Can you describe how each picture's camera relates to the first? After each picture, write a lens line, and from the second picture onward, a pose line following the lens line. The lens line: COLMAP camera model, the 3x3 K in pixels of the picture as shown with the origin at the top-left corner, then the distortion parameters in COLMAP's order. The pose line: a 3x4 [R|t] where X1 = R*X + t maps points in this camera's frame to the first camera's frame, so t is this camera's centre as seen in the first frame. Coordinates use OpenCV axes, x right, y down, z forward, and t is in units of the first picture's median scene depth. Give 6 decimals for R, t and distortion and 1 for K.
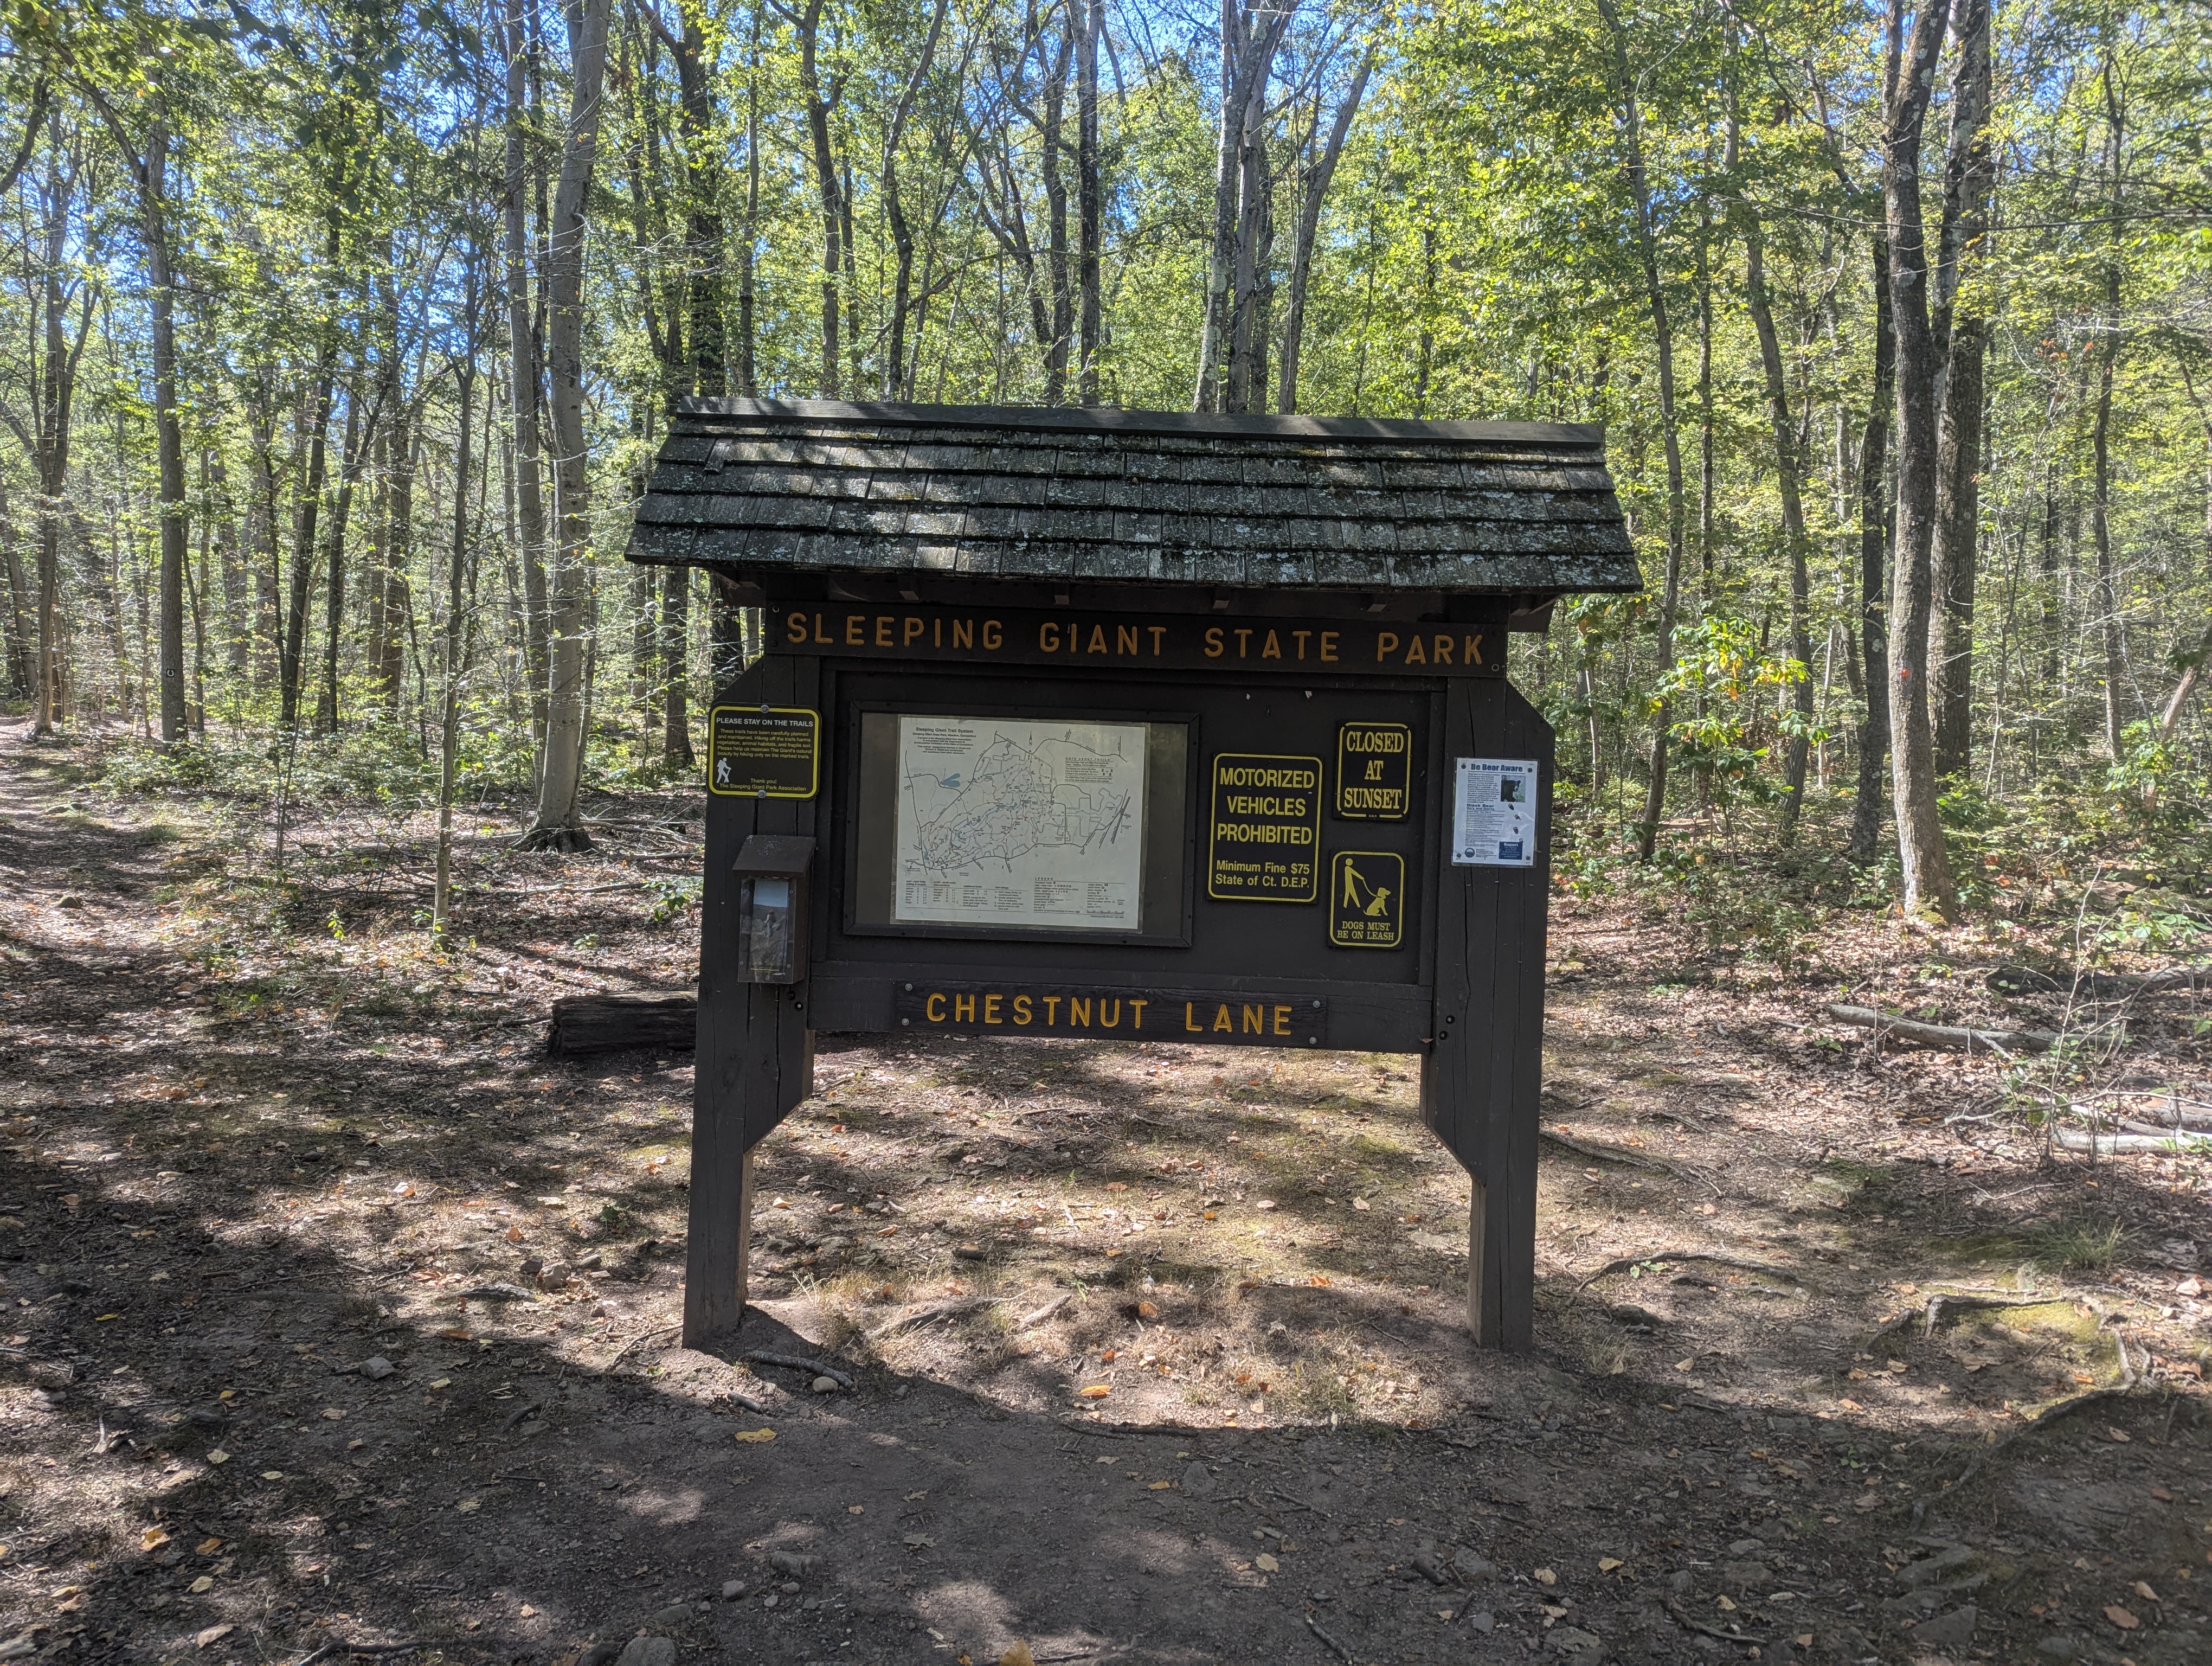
lens RADIAL K [[1552.9, 0, 1119.3], [0, 1552.9, 836.9], [0, 0, 1]] dist [0.012916, -0.001266]
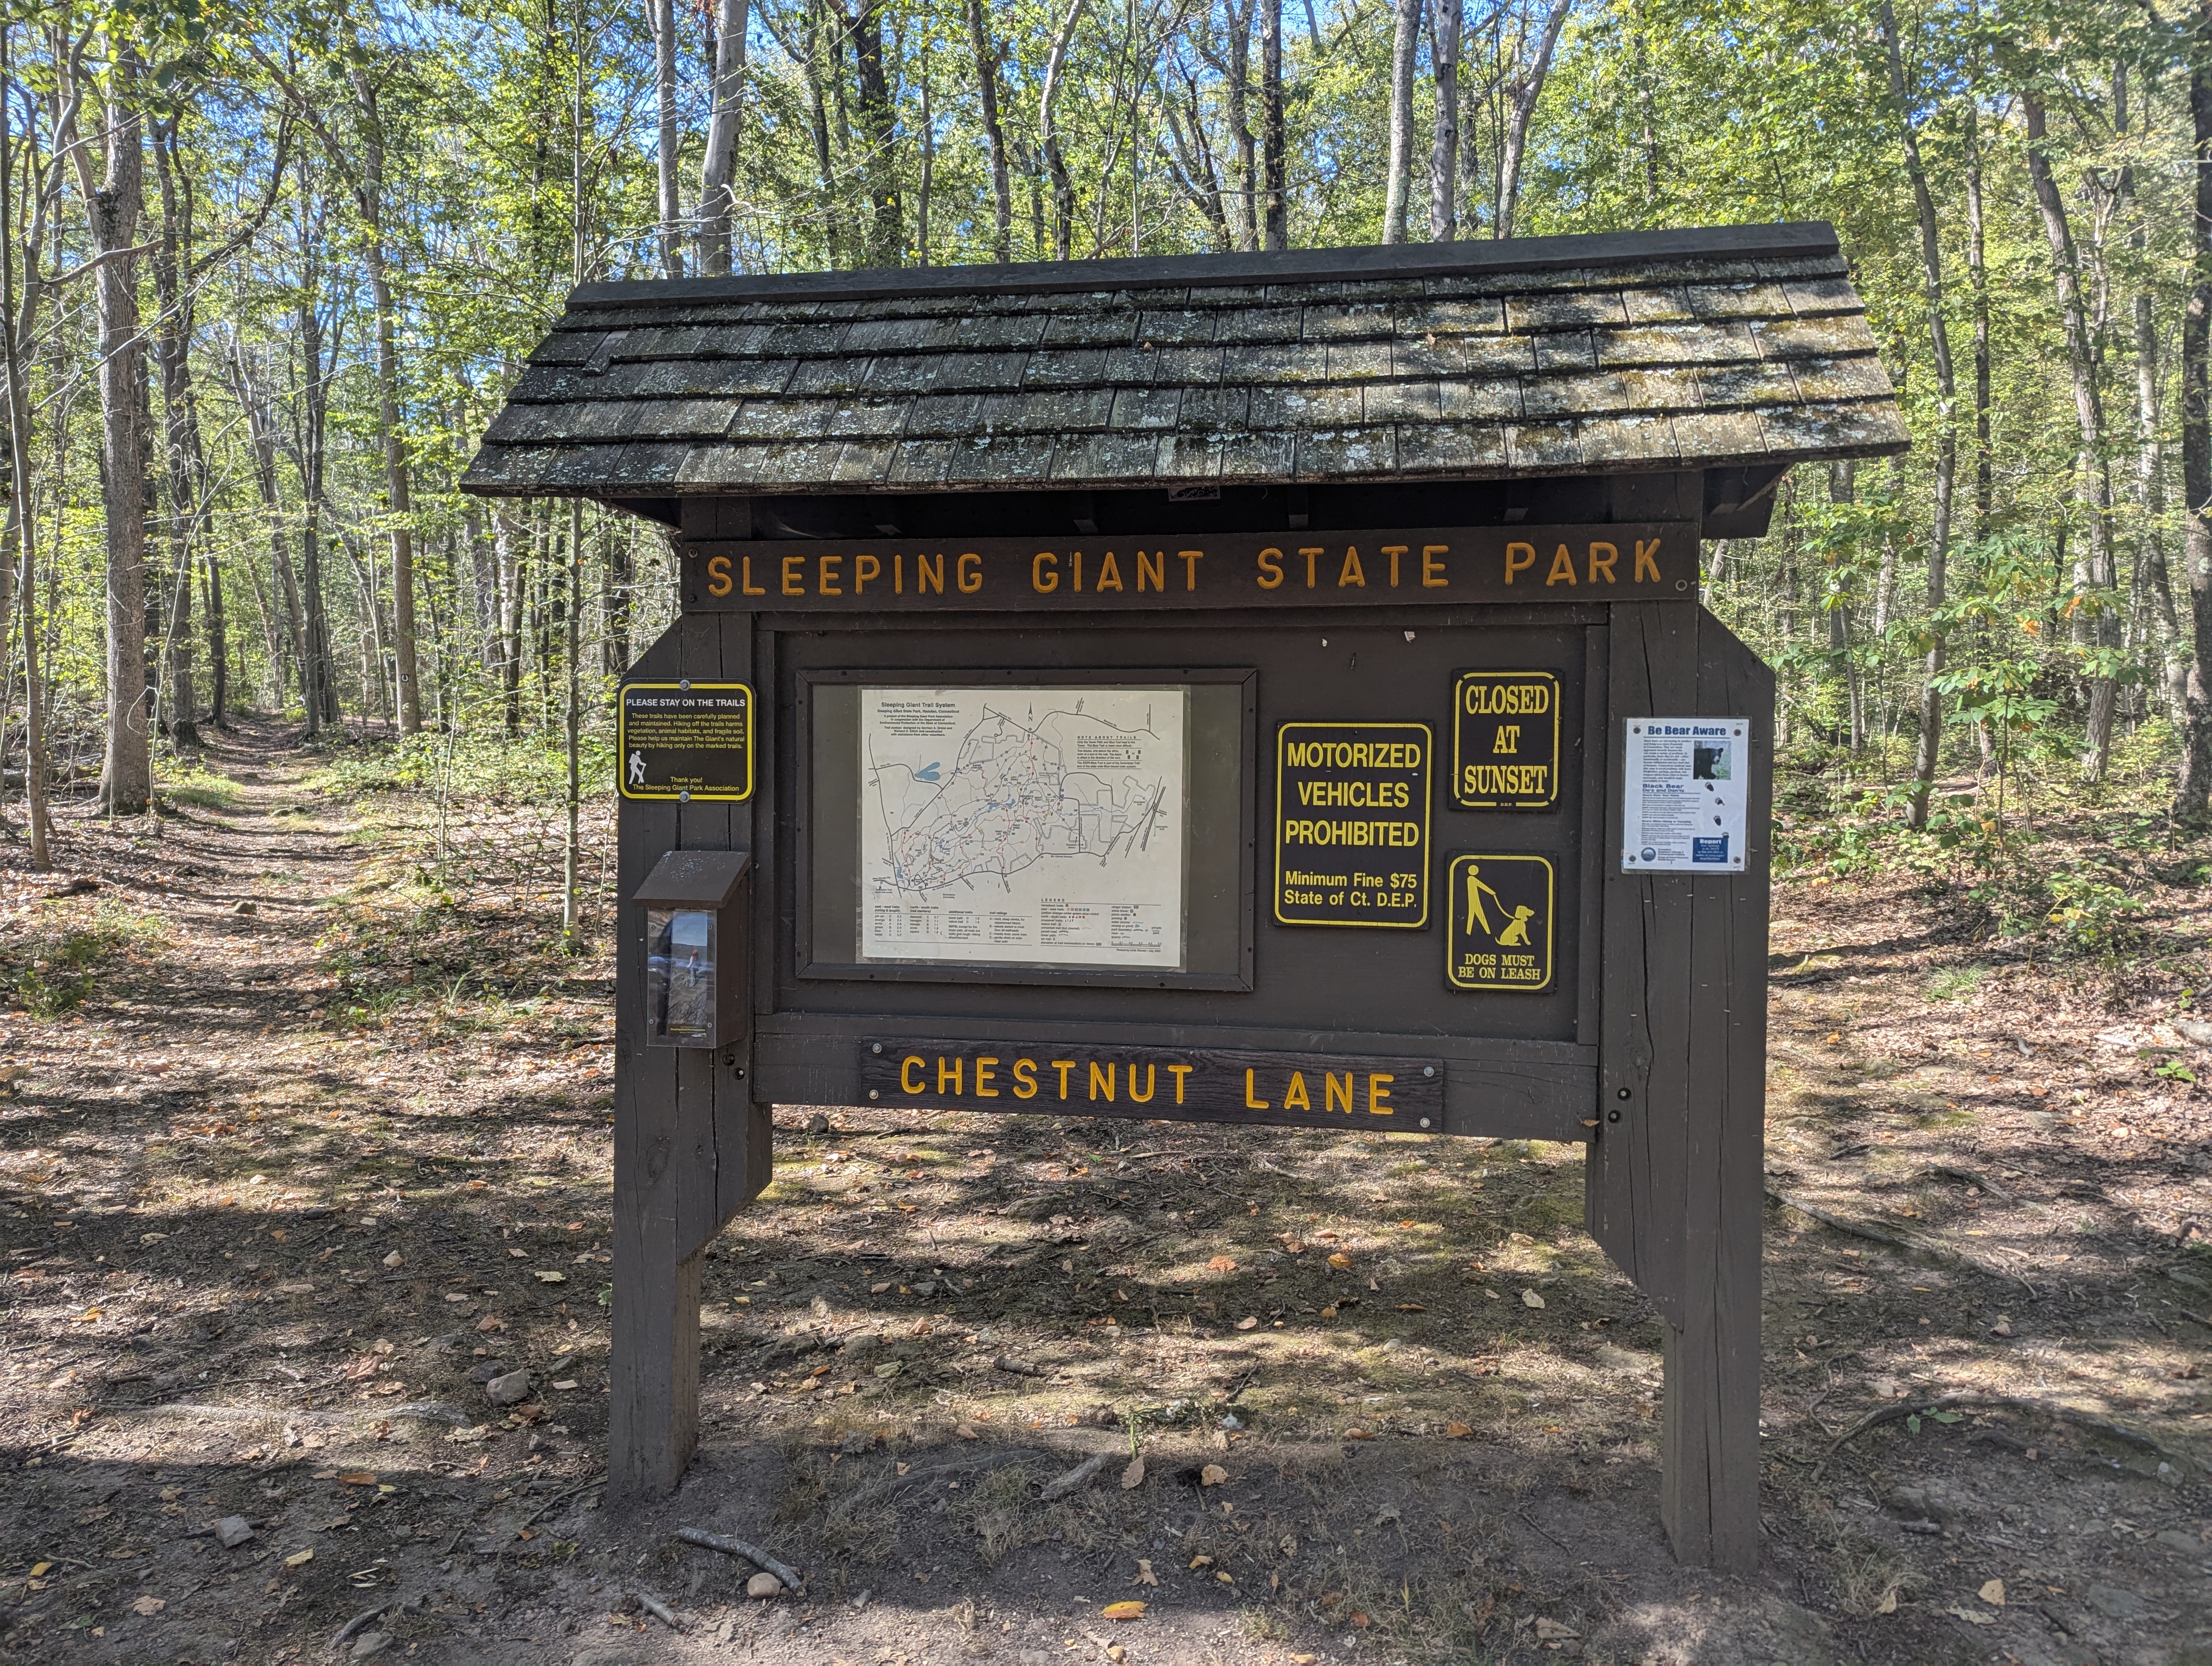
lens RADIAL K [[1552.9, 0, 1109.9], [0, 1552.9, 835.4], [0, 0, 1]] dist [0.012916, -0.001266]
pose [[0.988625, -0.022946, -0.148638, 0.090336], [0.025342, 0.999577, 0.014246, -0.014102], [0.148248, -0.017850, 0.988789, 0.274892]]
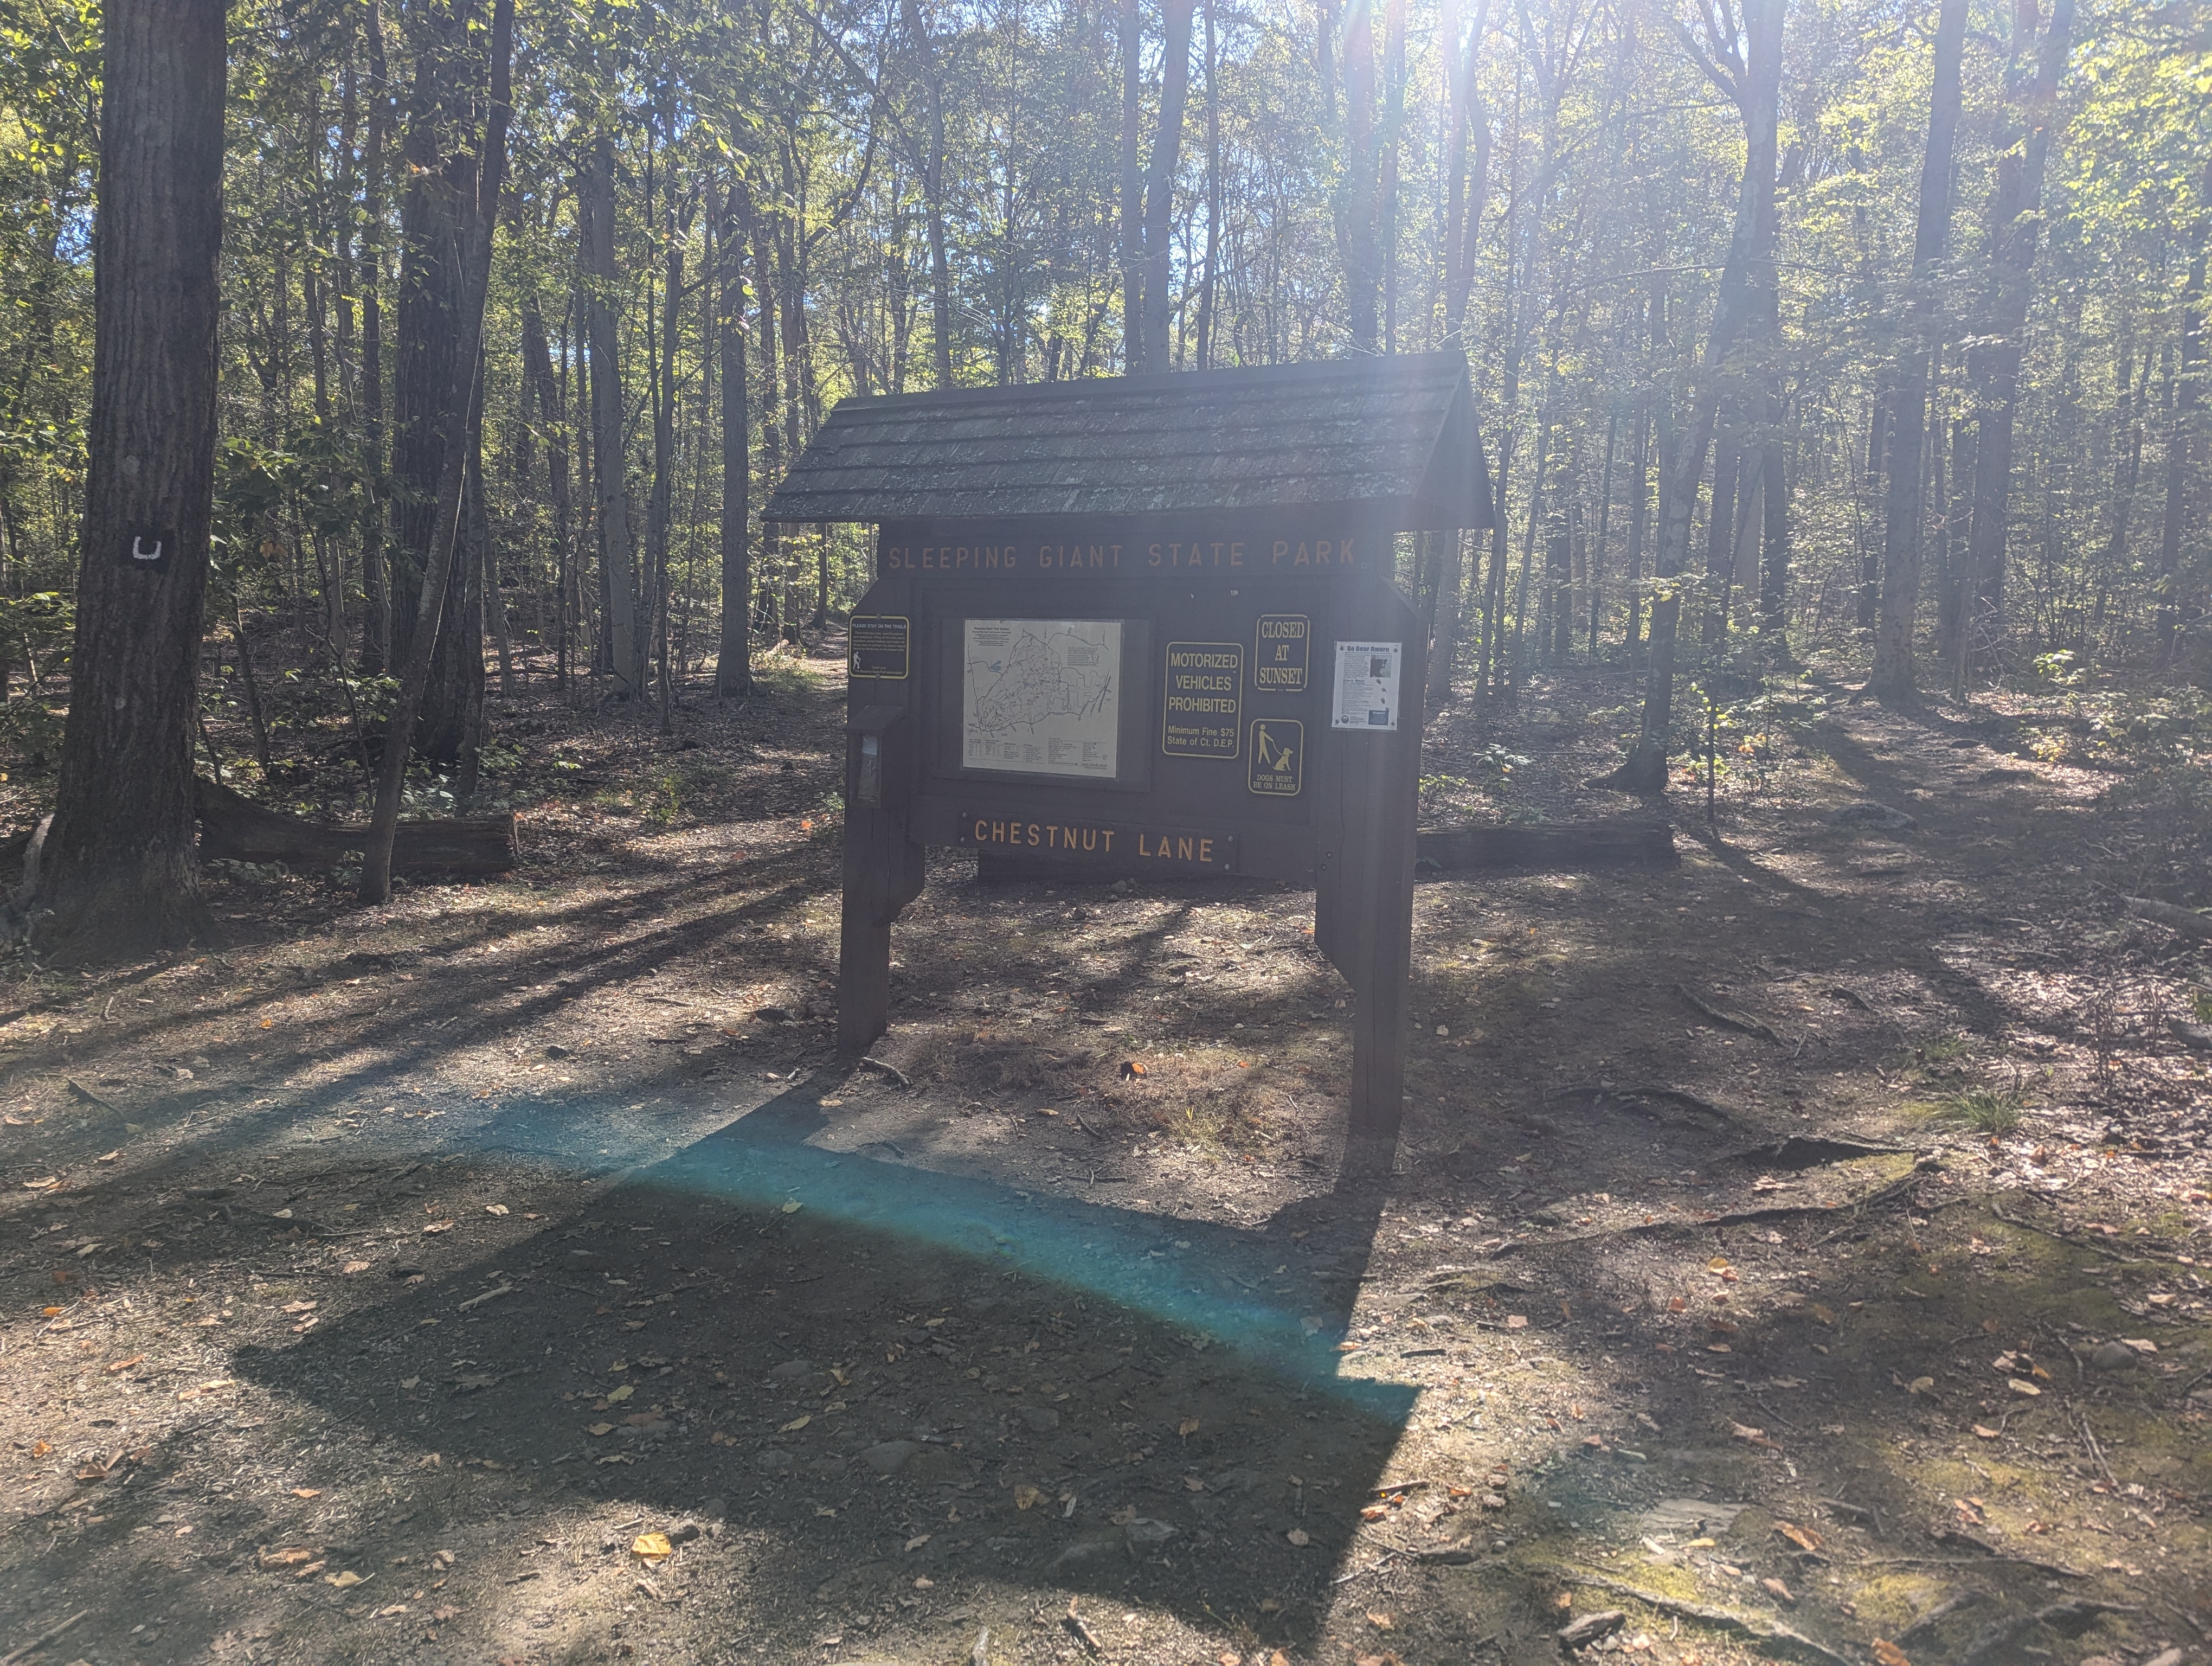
lens RADIAL K [[1552.9, 0, 1105.1], [0, 1552.9, 828.6], [0, 0, 1]] dist [0.012916, -0.001266]
pose [[0.883238, 0.034852, -0.467628, 0.626545], [-0.002861, 0.997616, 0.068948, 0.012077], [0.468916, -0.059560, 0.881232, -0.165621]]
